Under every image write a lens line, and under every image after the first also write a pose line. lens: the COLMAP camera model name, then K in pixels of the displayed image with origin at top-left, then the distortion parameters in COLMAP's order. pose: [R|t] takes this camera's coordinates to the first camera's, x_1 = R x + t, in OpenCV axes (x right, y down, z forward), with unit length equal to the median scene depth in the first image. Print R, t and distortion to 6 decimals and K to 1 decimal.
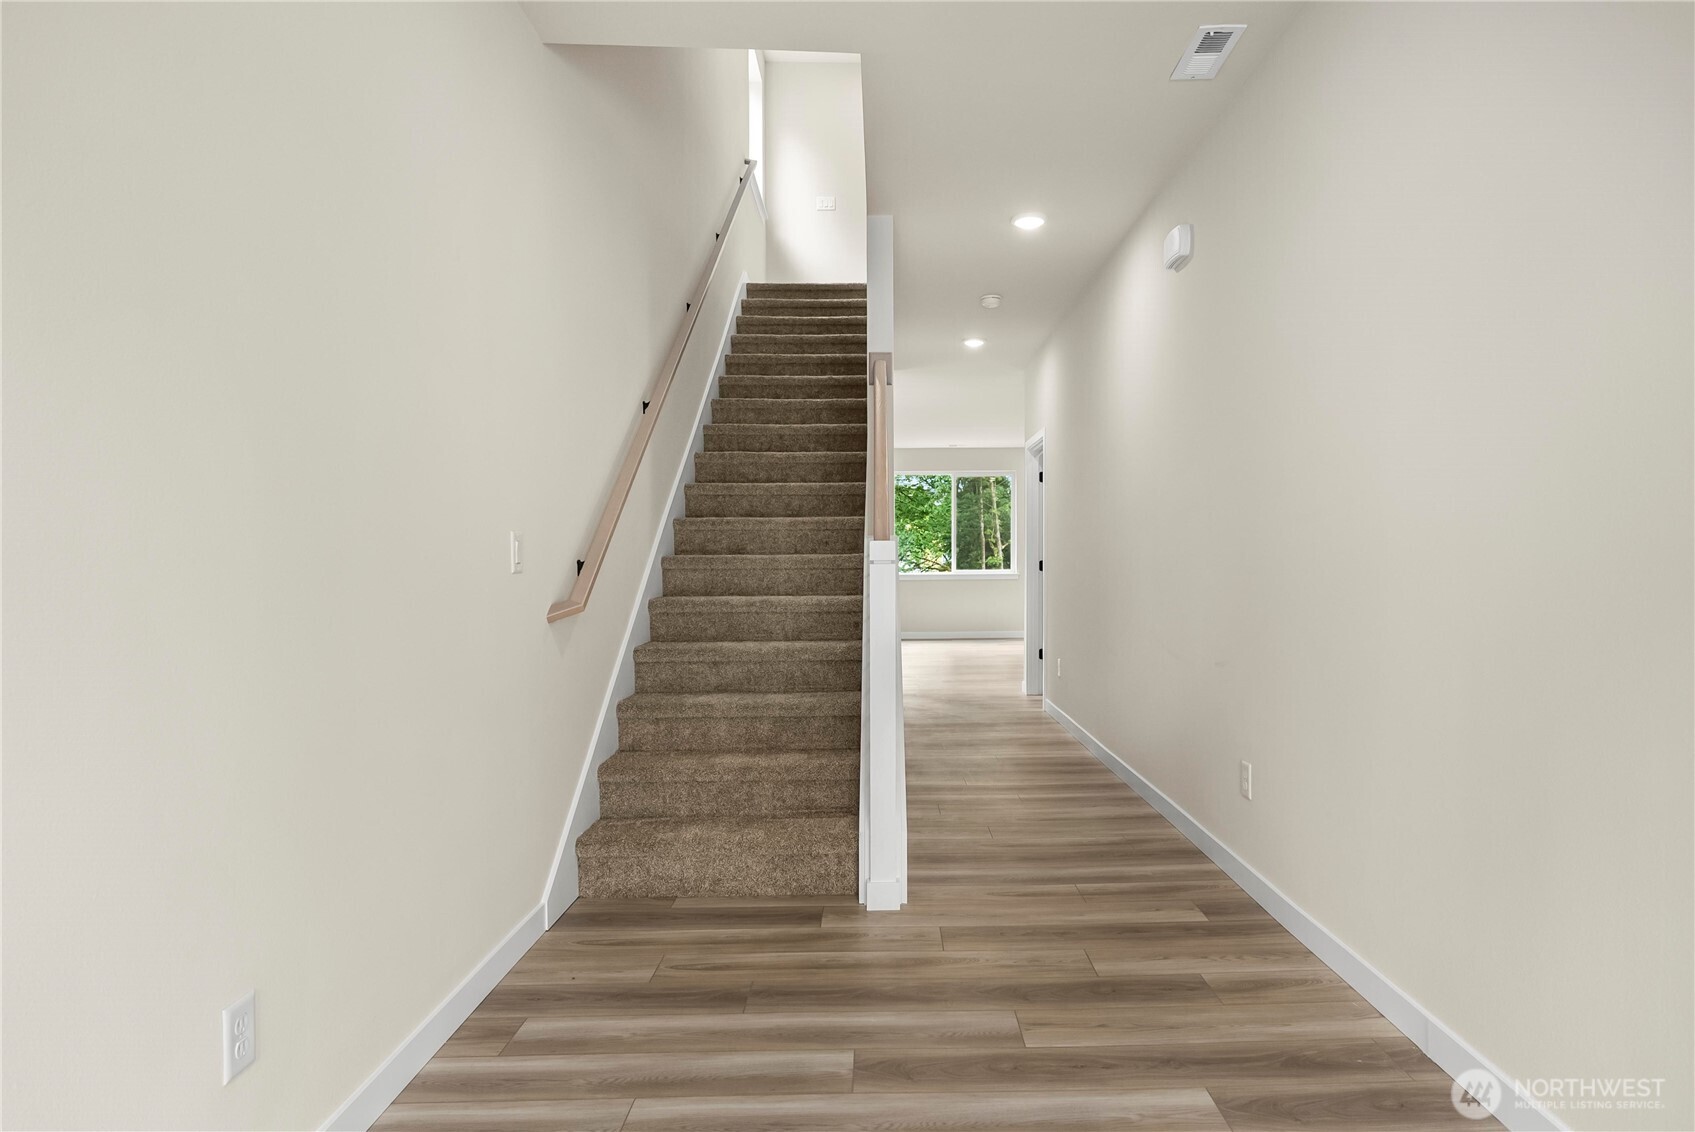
lens RADIAL K [[832.8, 0, 847.5], [0, 832.8, 566.0], [0, 0, 1]] dist [-0.000437, -0.000016]
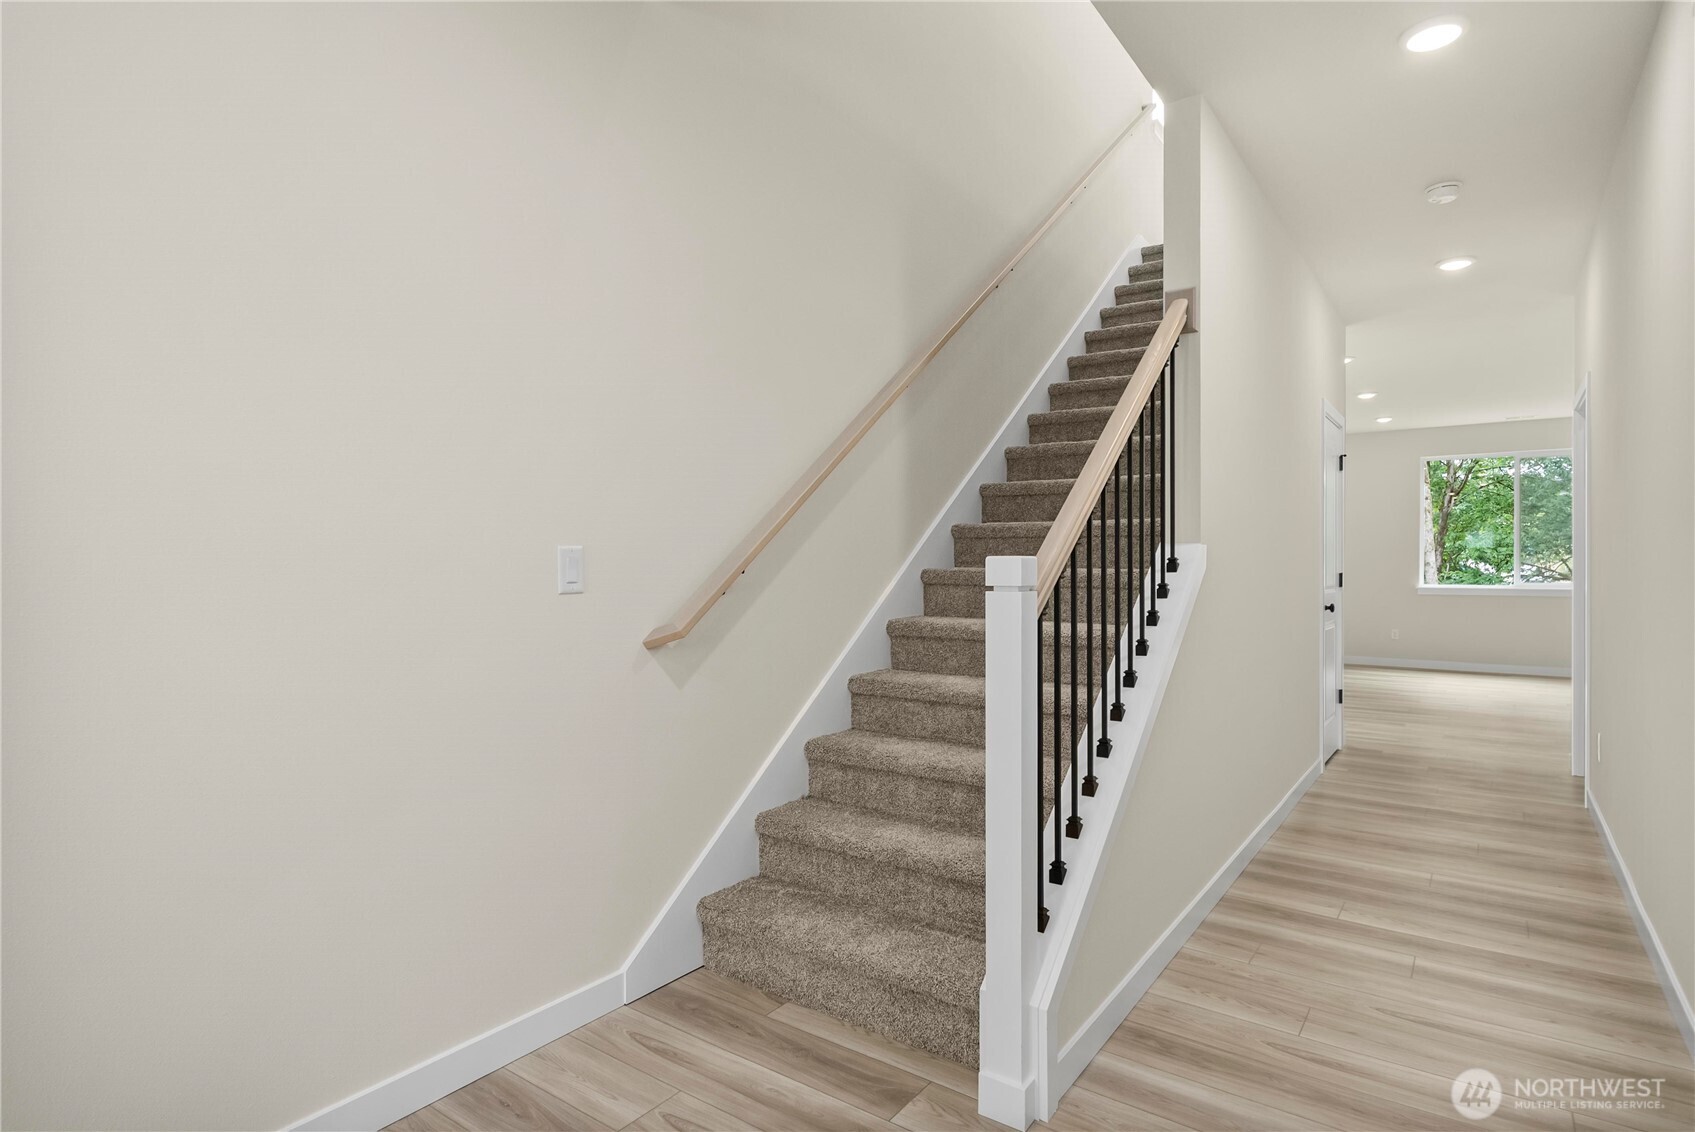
lens RADIAL K [[832.8, 0, 847.5], [0, 832.8, 566.0], [0, 0, 1]] dist [-0.000437, -0.000016]
pose [[0.839849, 0.010193, -0.542725, 0.228202], [-0.013150, 0.999912, -0.001570, -0.015681], [0.542661, 0.008455, 0.839909, 0.299265]]
